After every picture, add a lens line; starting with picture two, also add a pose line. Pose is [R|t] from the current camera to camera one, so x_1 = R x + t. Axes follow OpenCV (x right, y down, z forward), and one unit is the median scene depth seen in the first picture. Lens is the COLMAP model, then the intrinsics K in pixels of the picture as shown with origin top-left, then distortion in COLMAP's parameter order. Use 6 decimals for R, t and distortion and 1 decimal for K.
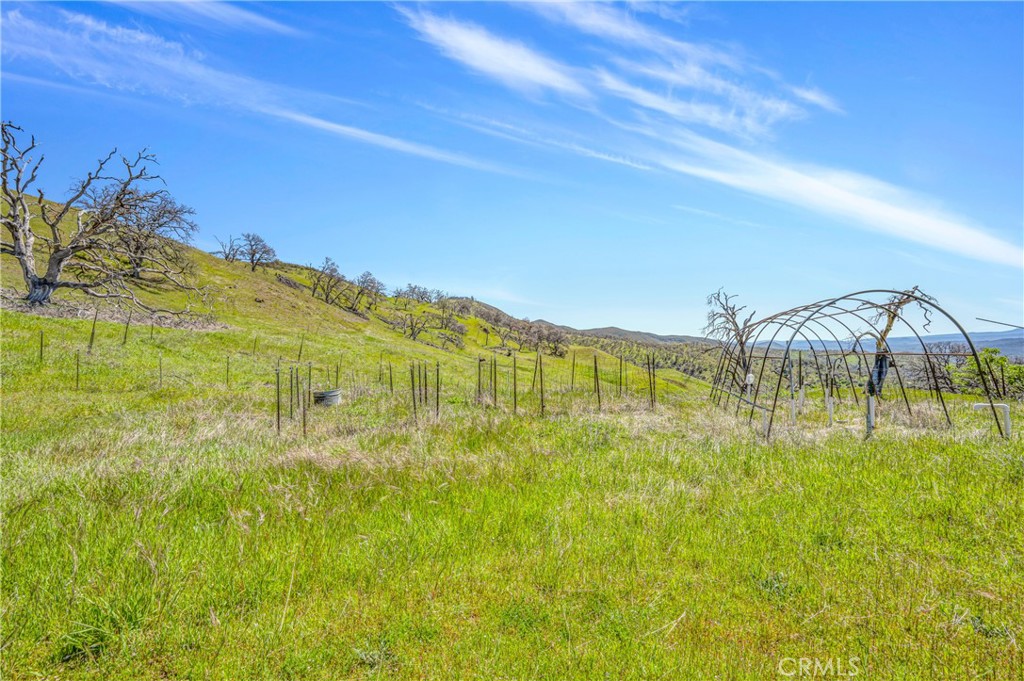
lens RADIAL K [[421.1, 0, 505.3], [0, 421.1, 354.3], [0, 0, 1]] dist [0.001133, 0.000176]
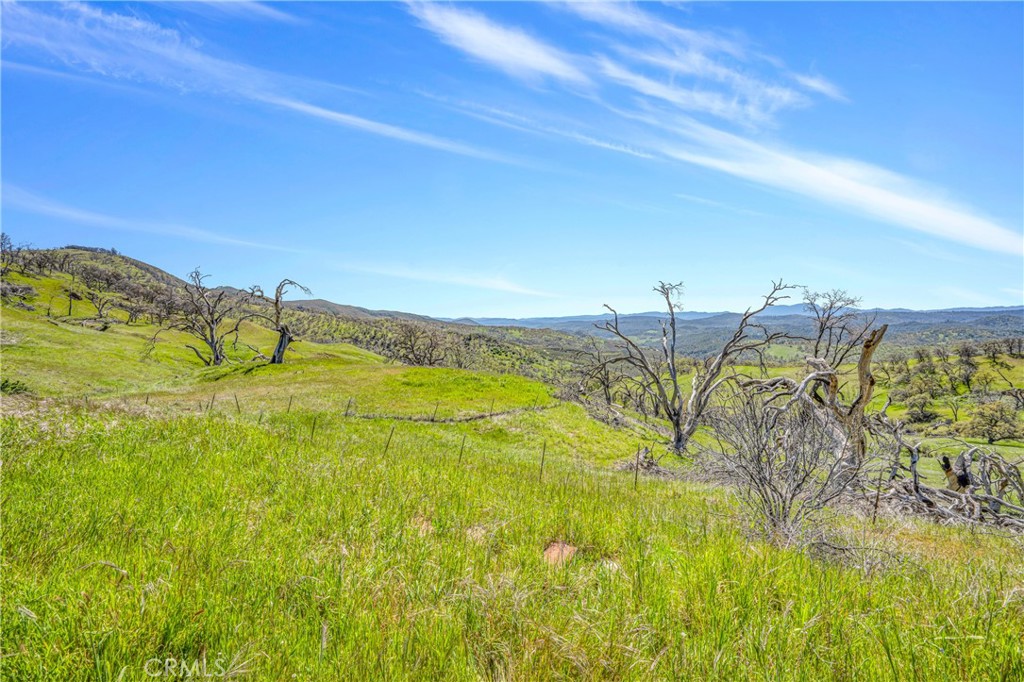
lens RADIAL K [[418.5, 0, 512.0], [0, 418.5, 341.0], [0, 0, 1]] dist [-0.000408, 0.000101]
pose [[0.788948, -0.011743, 0.614347, 0.208673], [-0.006724, 0.999592, 0.027742, -0.004015], [-0.614423, -0.026018, 0.788548, -0.125788]]
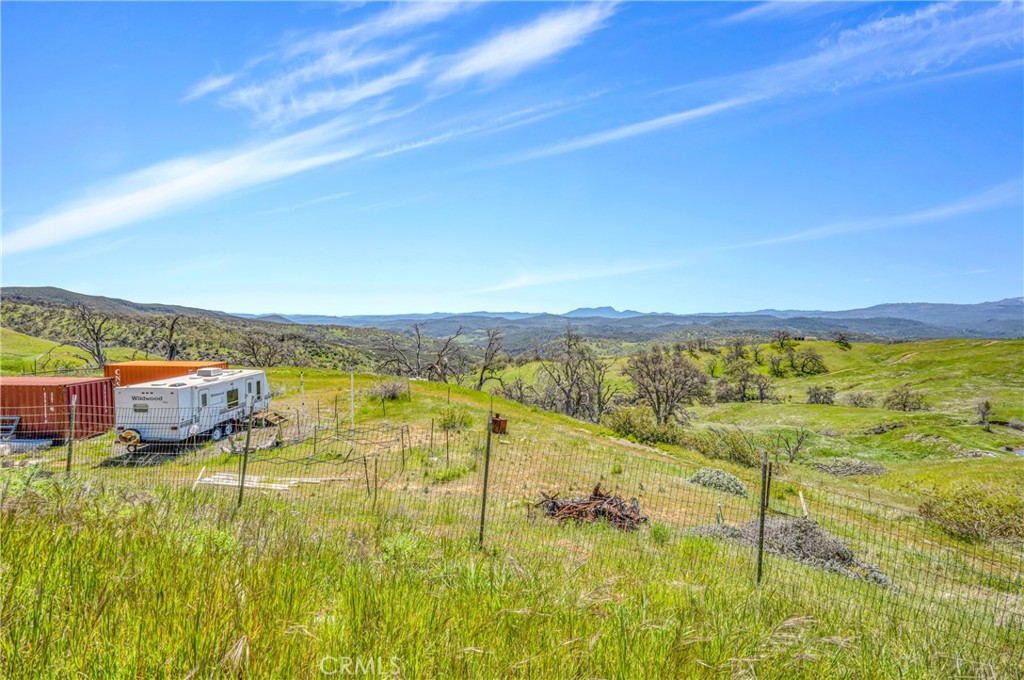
lens RADIAL K [[426.8, 0, 520.5], [0, 426.8, 342.1], [0, 0, 1]] dist [-0.001145, -0.000215]
pose [[0.475059, -0.020519, 0.879715, -0.018857], [-0.010866, 0.999515, 0.029181, -0.030853], [-0.879887, -0.023421, 0.474606, -0.407514]]
